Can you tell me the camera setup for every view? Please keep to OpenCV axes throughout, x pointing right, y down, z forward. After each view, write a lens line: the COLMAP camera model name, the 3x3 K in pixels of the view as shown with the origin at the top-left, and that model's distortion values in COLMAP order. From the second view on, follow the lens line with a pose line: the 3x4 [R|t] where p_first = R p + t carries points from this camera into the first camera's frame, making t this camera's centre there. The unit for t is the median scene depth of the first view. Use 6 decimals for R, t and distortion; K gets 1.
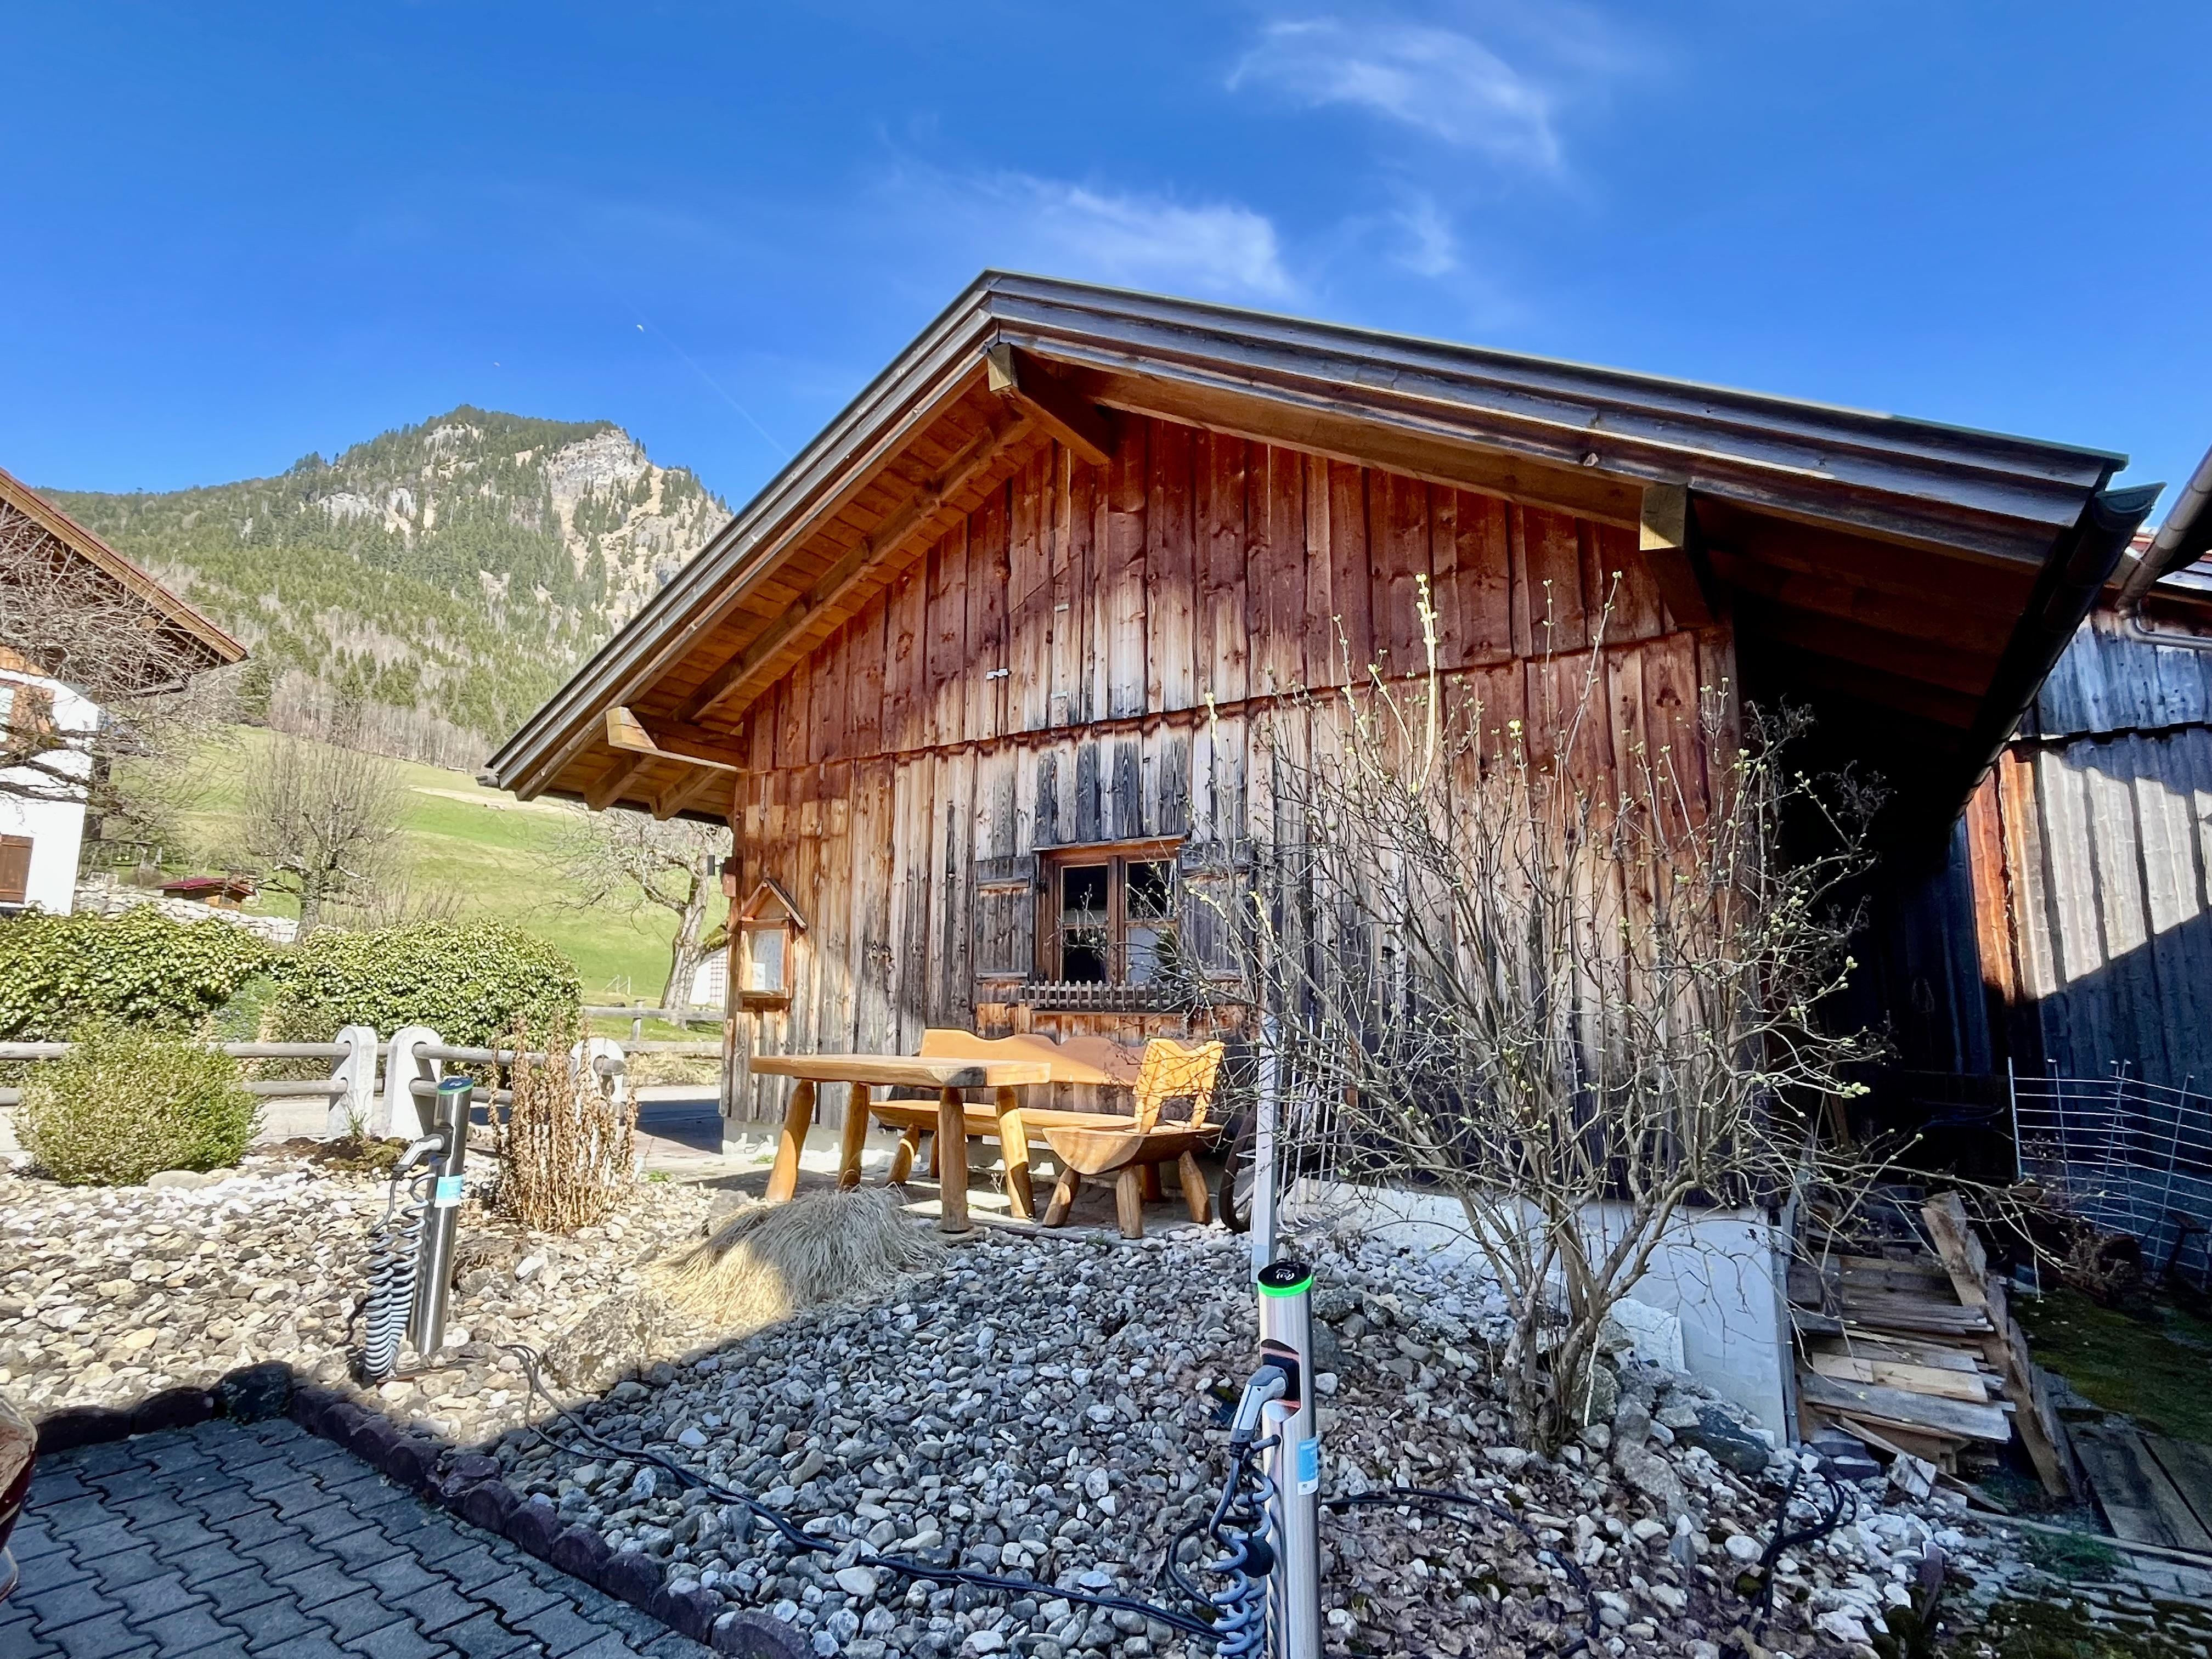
lens RADIAL K [[1136.3, 0, 1106.0], [0, 1136.3, 829.5], [0, 0, 1]] dist [0.000015, -0.000133]
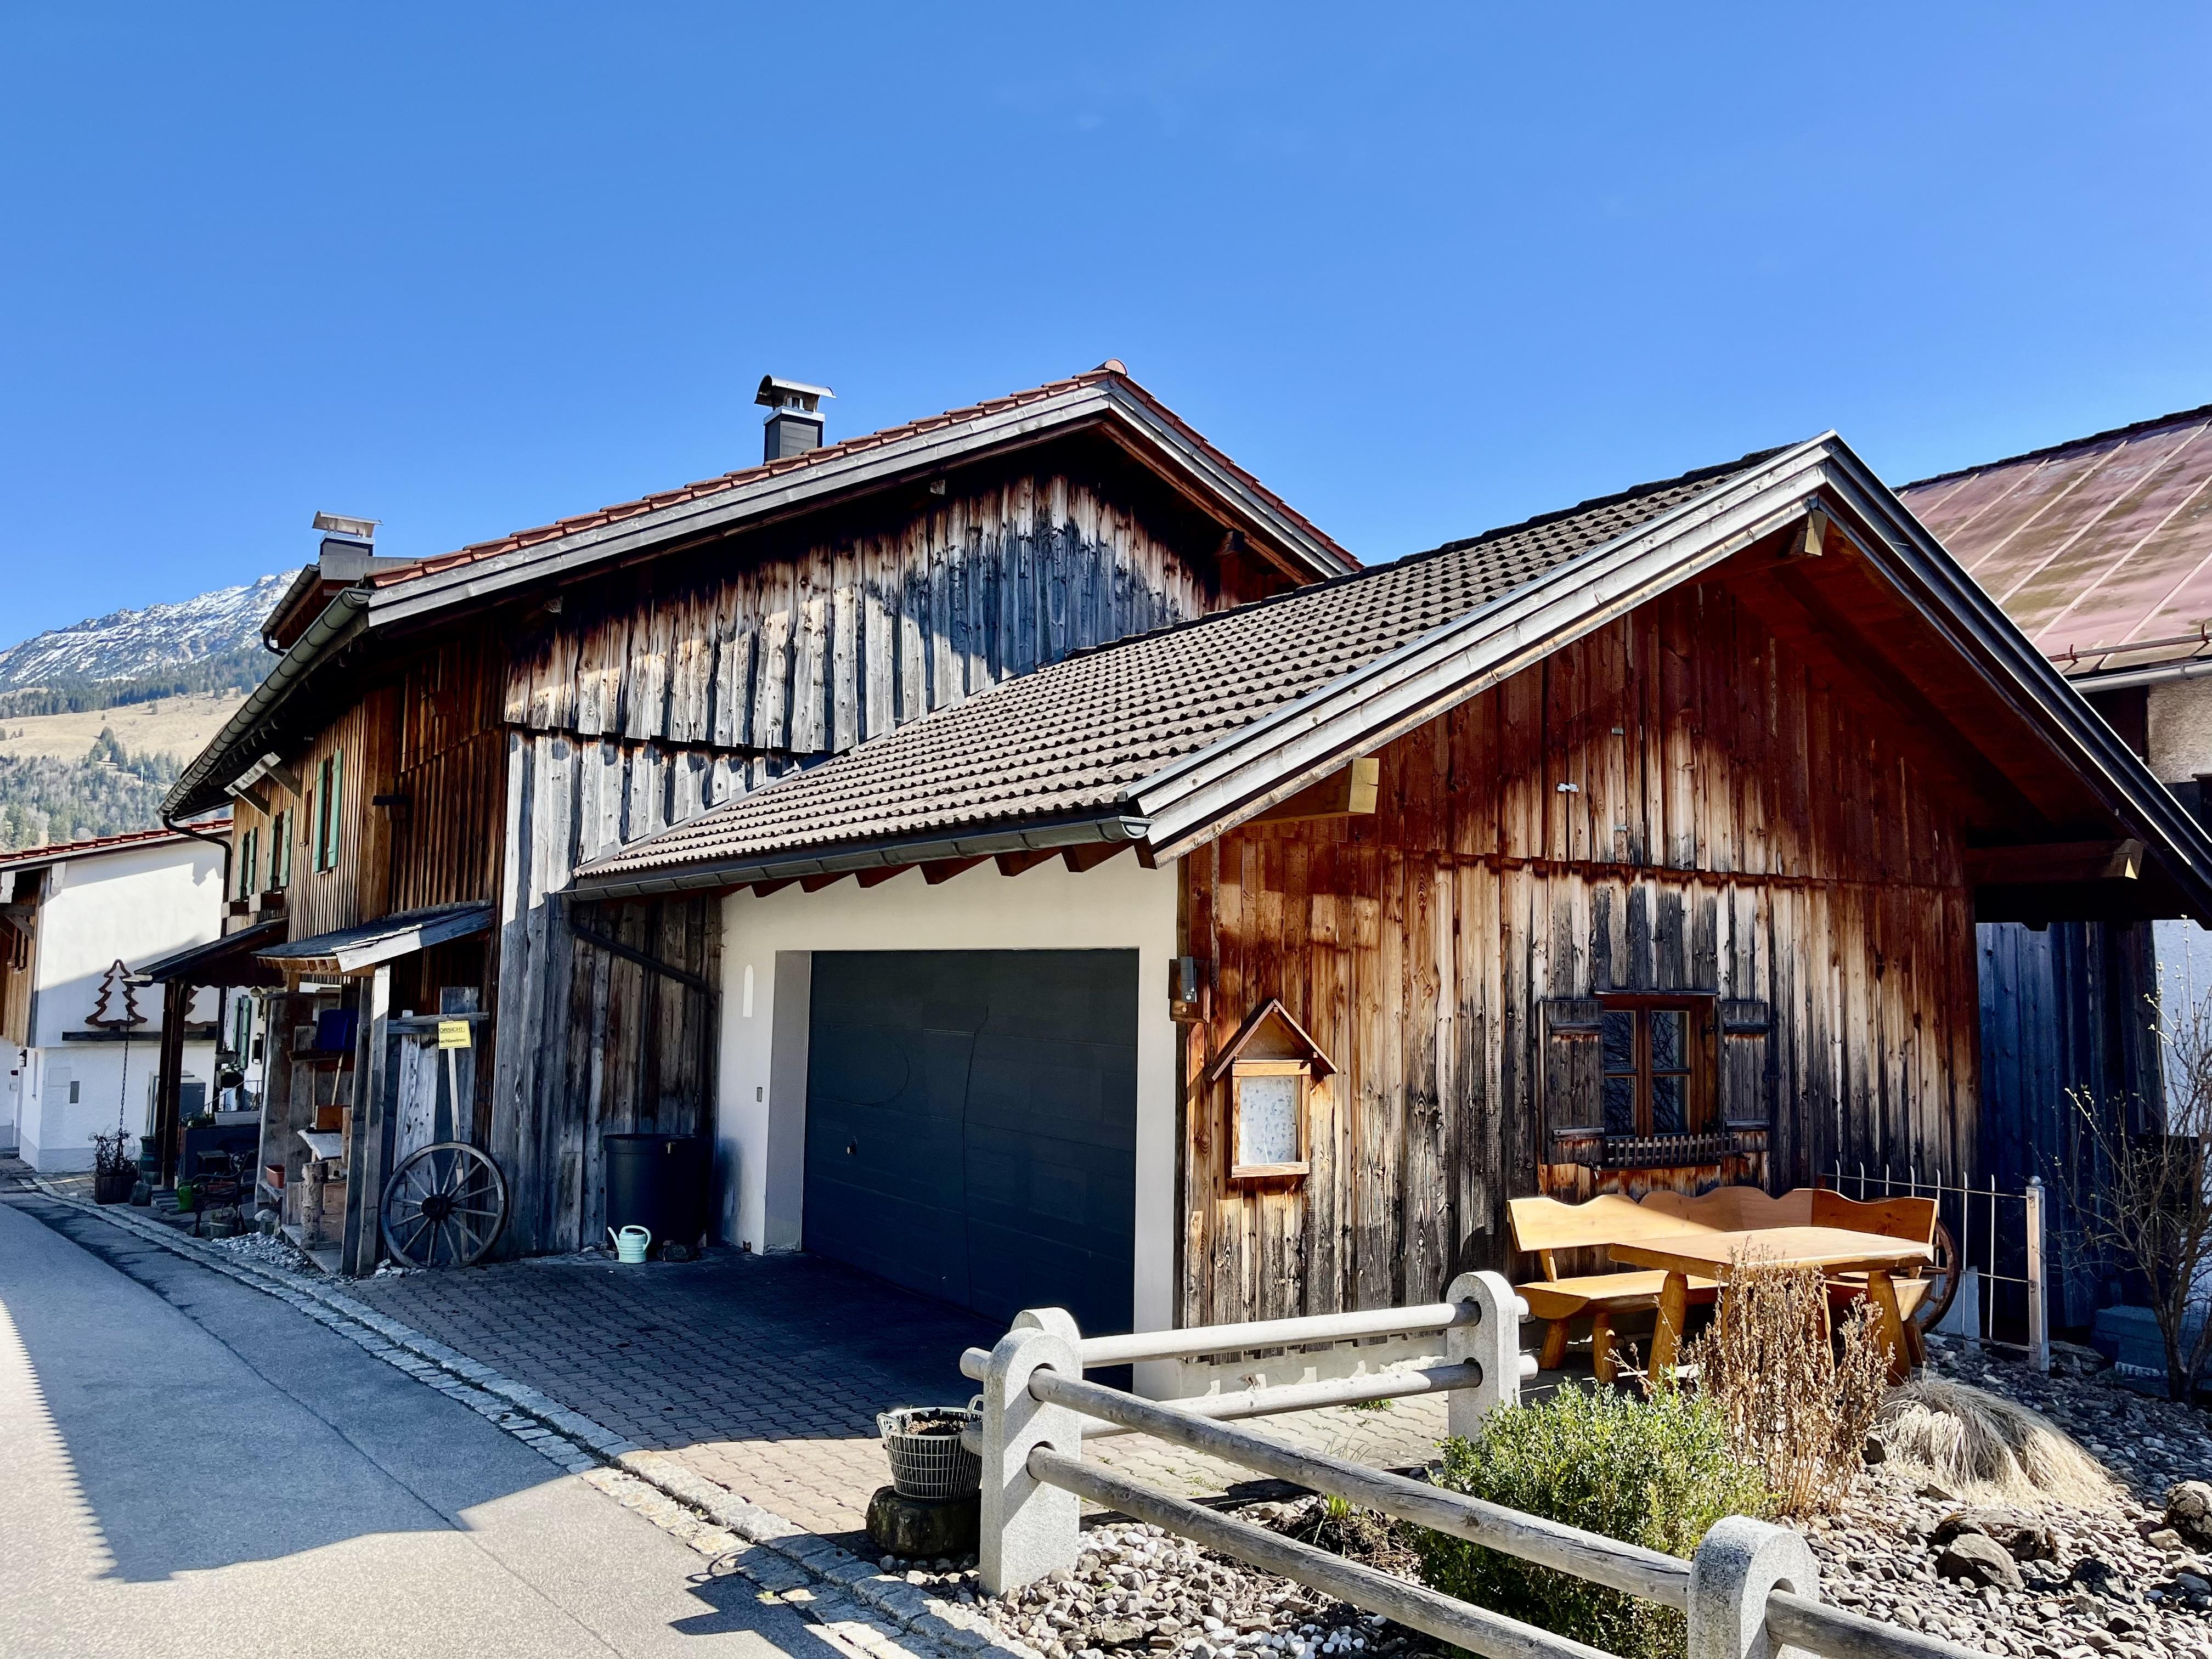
lens RADIAL K [[1689.3, 0, 1106.0], [0, 1689.3, 829.5], [0, 0, 1]] dist [0.053298, -0.000040]
pose [[0.424502, 0.081270, 0.901772, -1.451461], [-0.147808, 0.988823, -0.019537, -0.026954], [-0.893281, -0.124995, 0.431770, 0.761168]]
